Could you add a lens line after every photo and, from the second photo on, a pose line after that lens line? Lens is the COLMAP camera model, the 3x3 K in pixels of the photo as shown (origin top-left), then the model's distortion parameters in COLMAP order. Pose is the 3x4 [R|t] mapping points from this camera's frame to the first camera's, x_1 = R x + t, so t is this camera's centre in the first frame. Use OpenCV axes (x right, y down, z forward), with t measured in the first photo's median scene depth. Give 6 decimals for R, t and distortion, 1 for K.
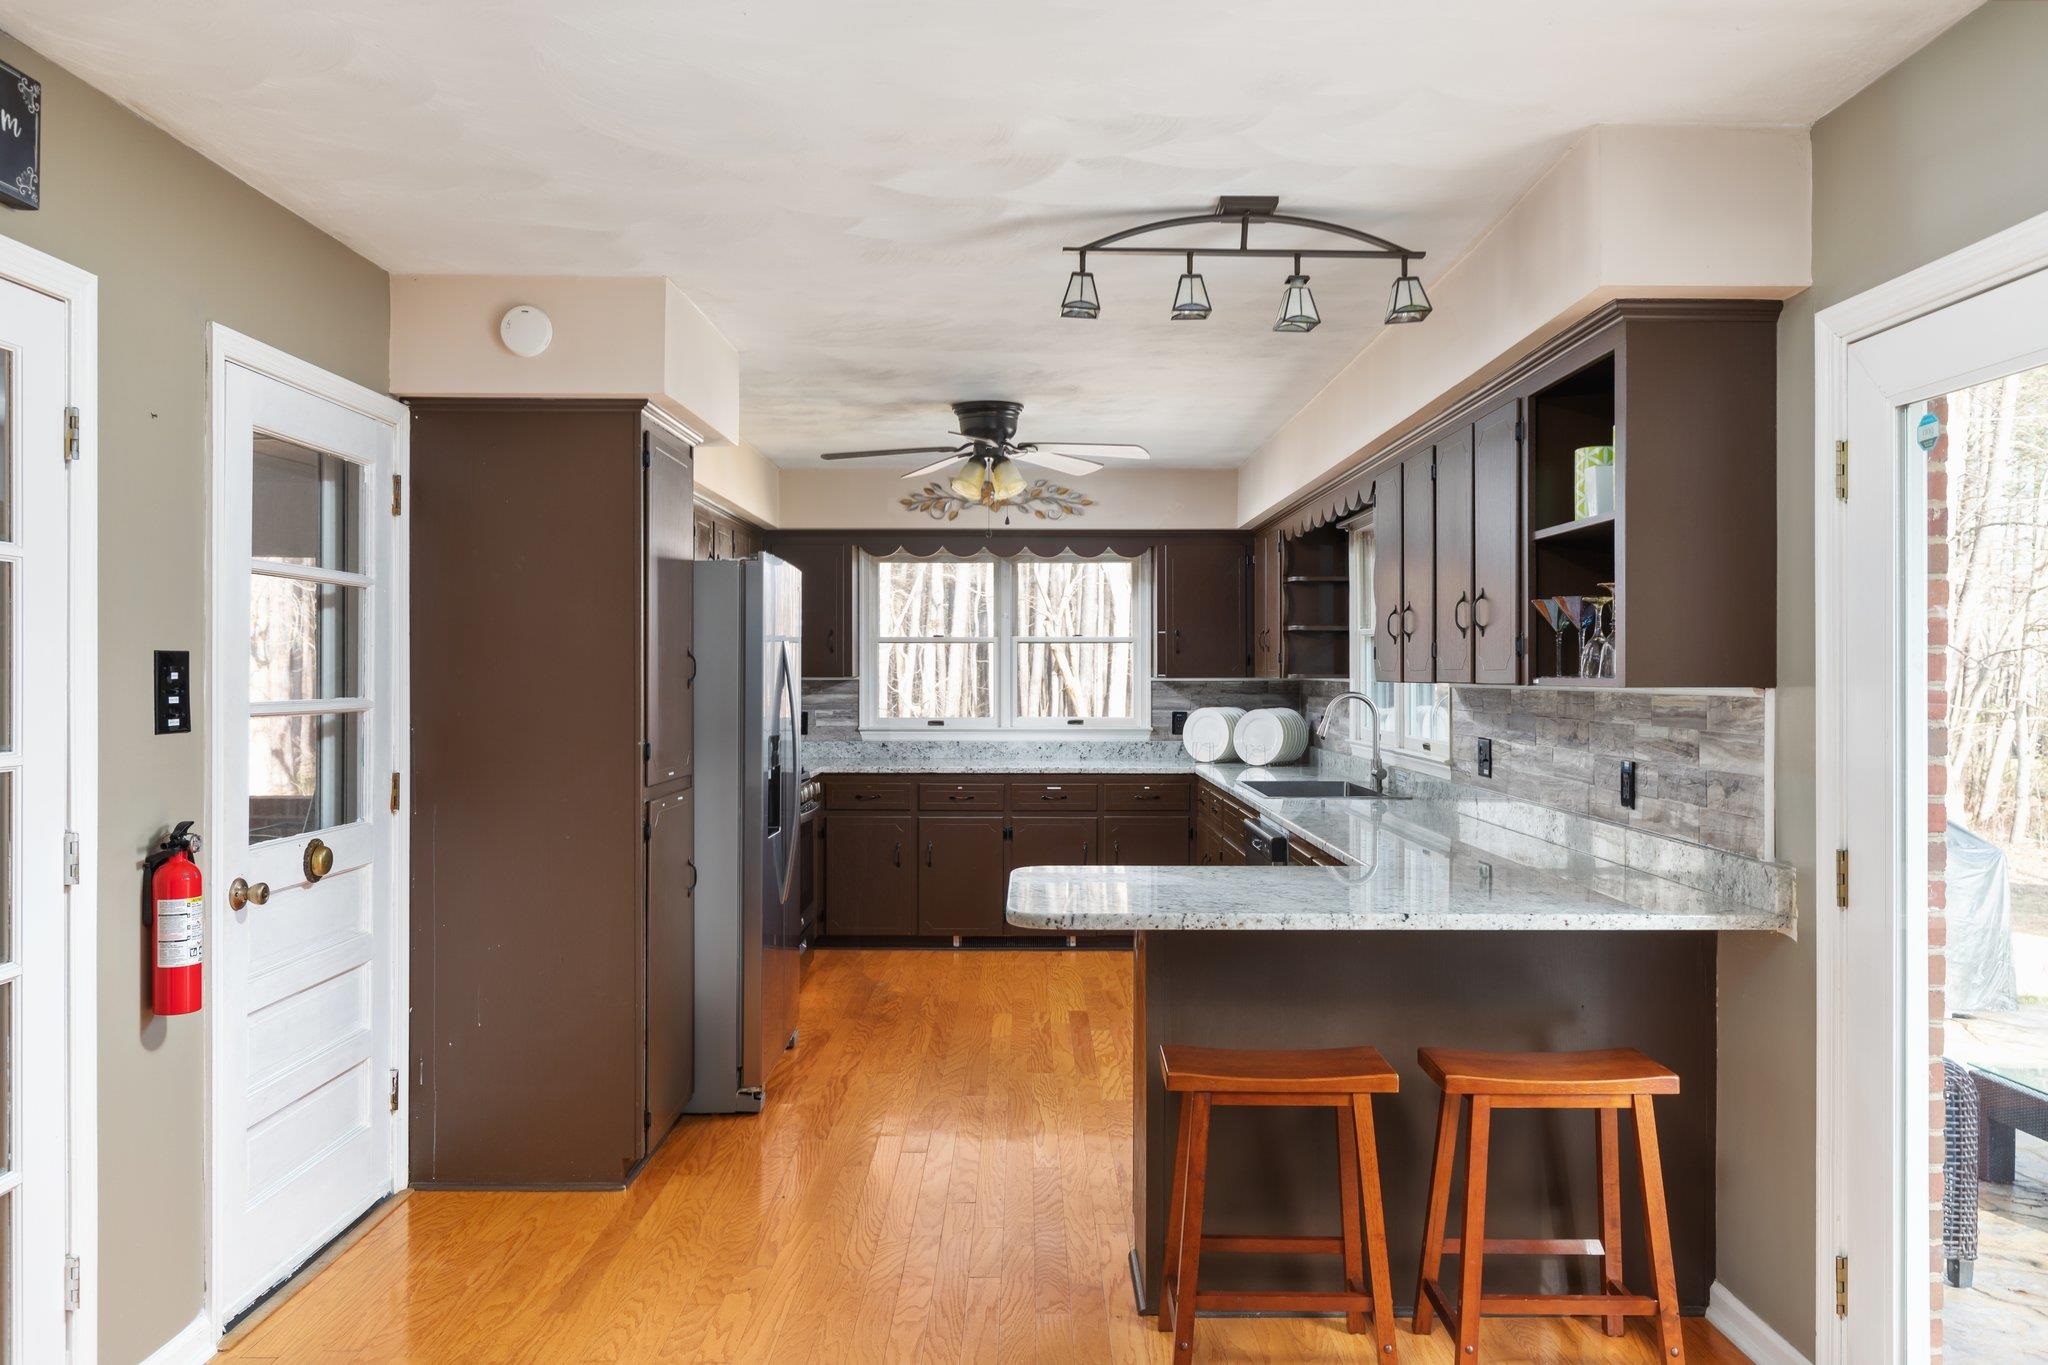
lens RADIAL K [[1444.3, 0, 1034.3], [0, 1444.3, 671.4], [0, 0, 1]] dist [-0.011070, -0.001129]
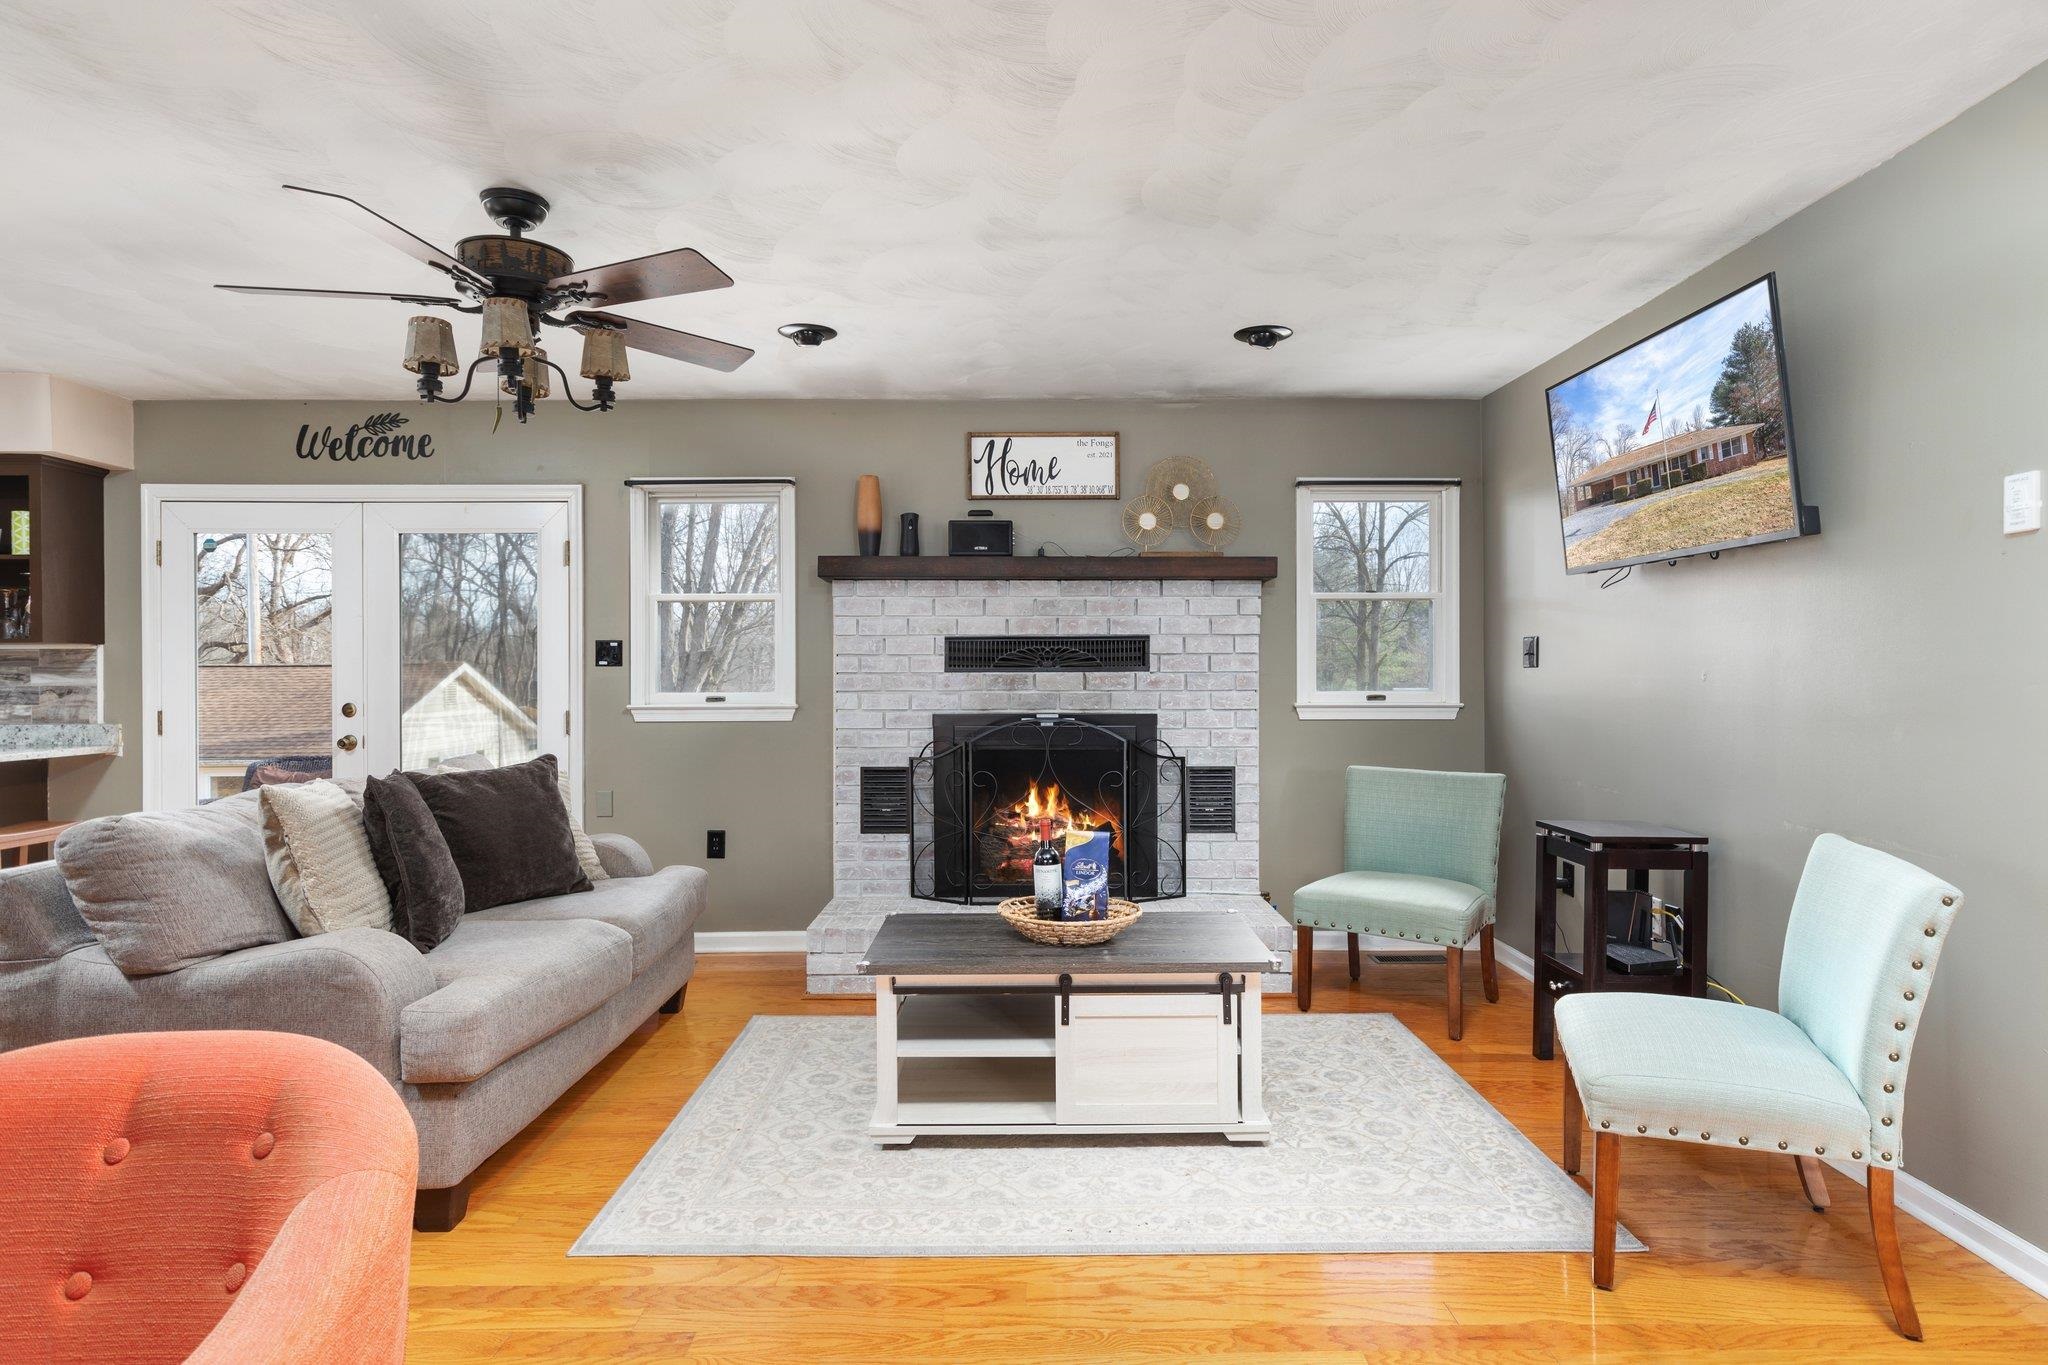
lens RADIAL K [[1082.1, 0, 1031.5], [0, 1082.1, 680.3], [0, 0, 1]] dist [-0.007212, -0.000559]
pose [[-0.018241, -0.008003, 0.999802, -0.818233], [0.002576, 0.999964, 0.008051, 0.040206], [-0.999830, 0.002722, -0.018220, -0.276071]]
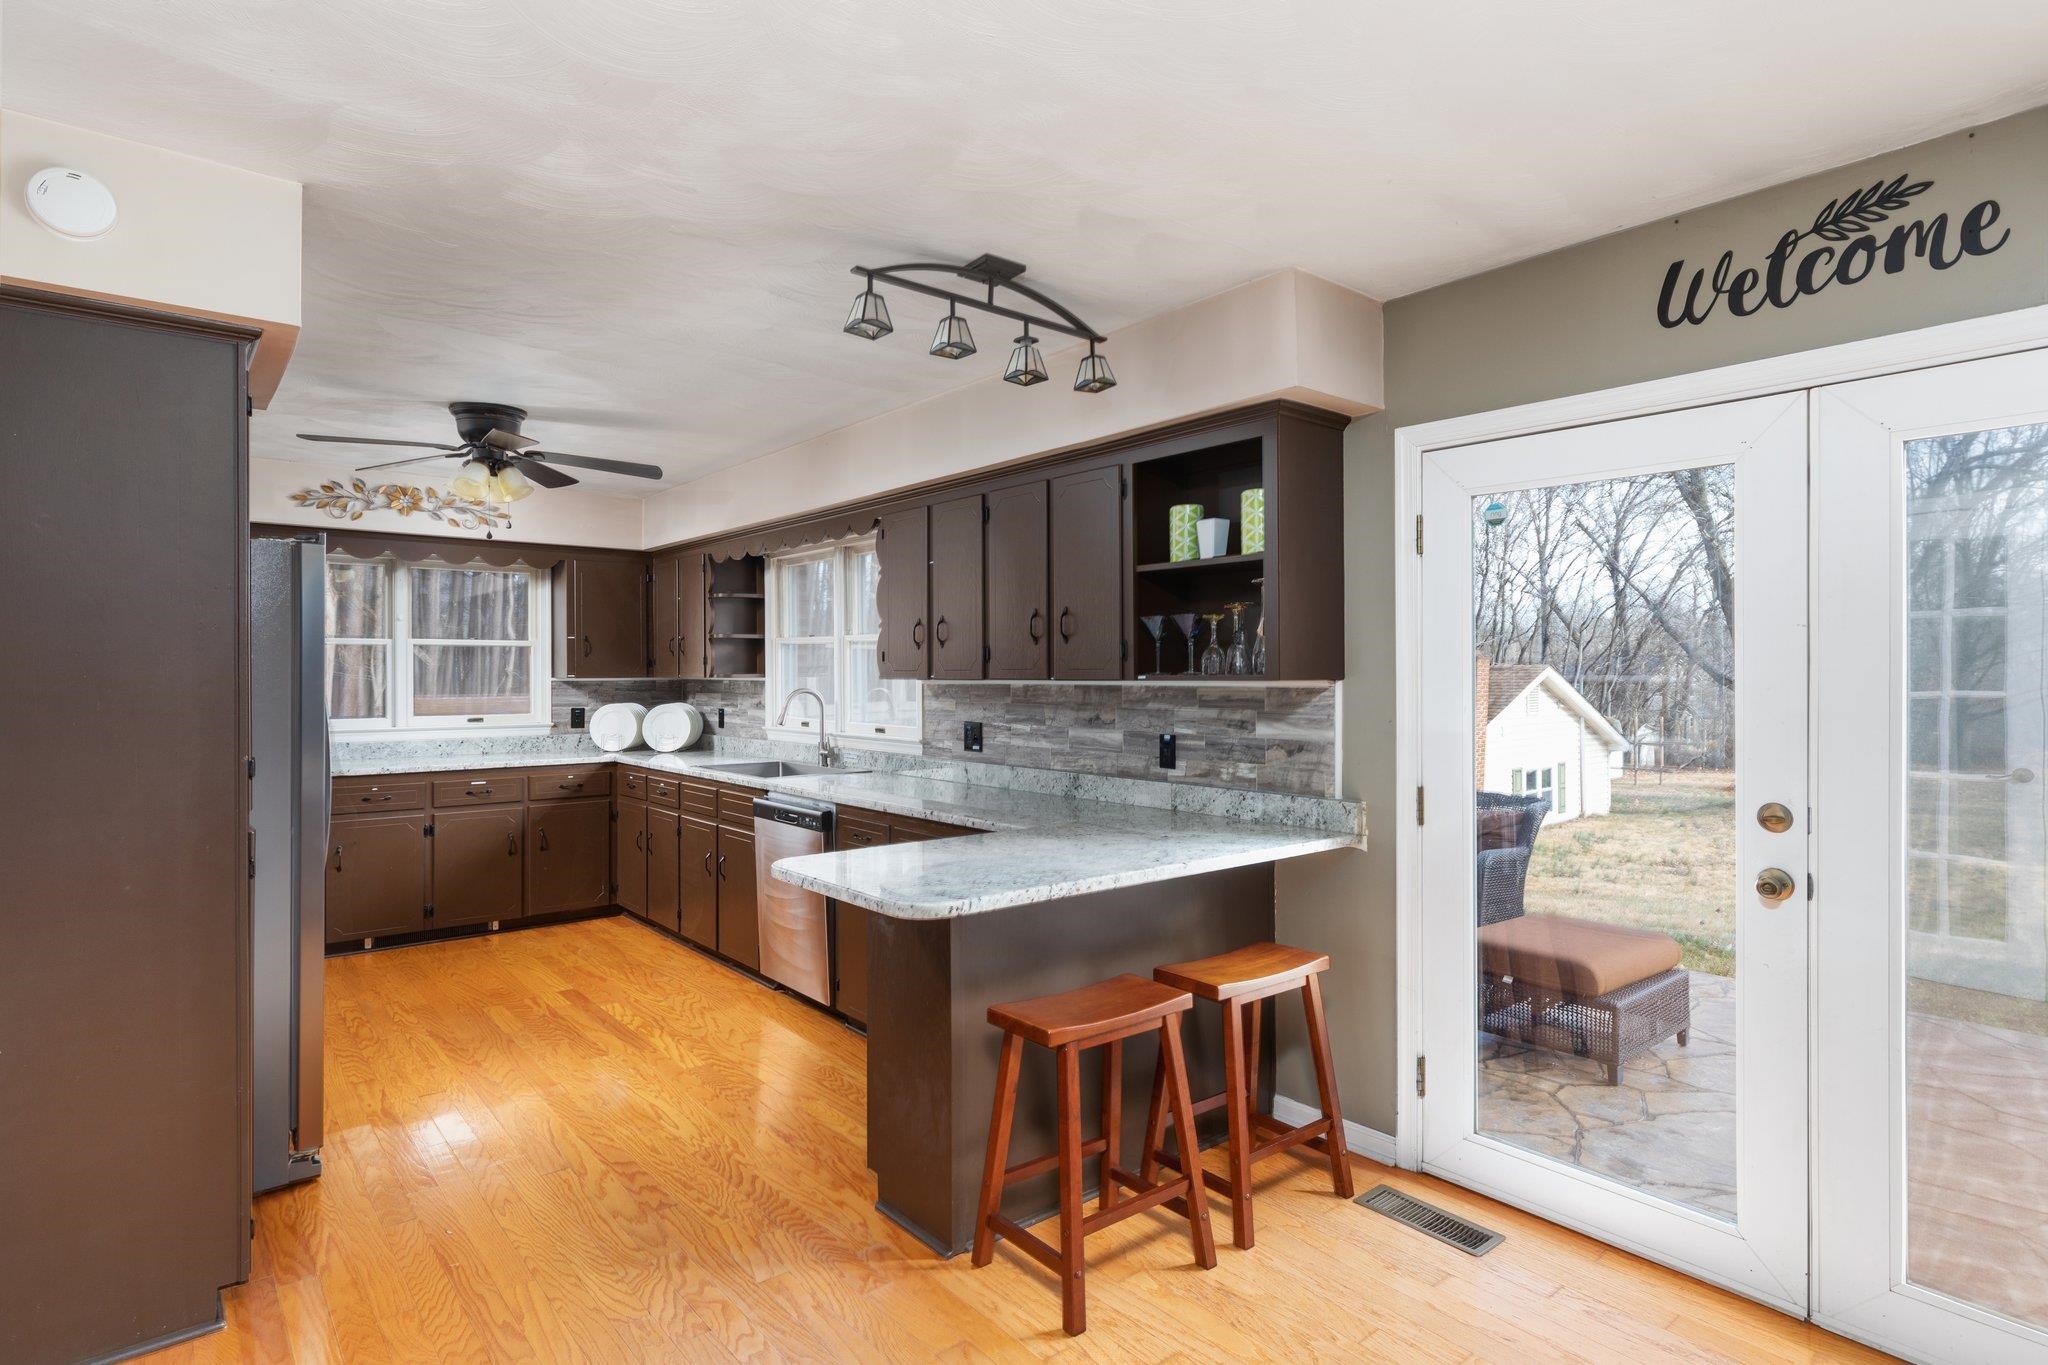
lens RADIAL K [[1060.6, 0, 1022.3], [0, 1060.6, 669.3], [0, 0, 1]] dist [0.000904, 0.001947]
pose [[0.774107, 0.000202, 0.633055, -0.299634], [0.002206, 0.999993, -0.003016, 0.001966], [-0.633051, 0.003731, 0.774101, 0.260175]]
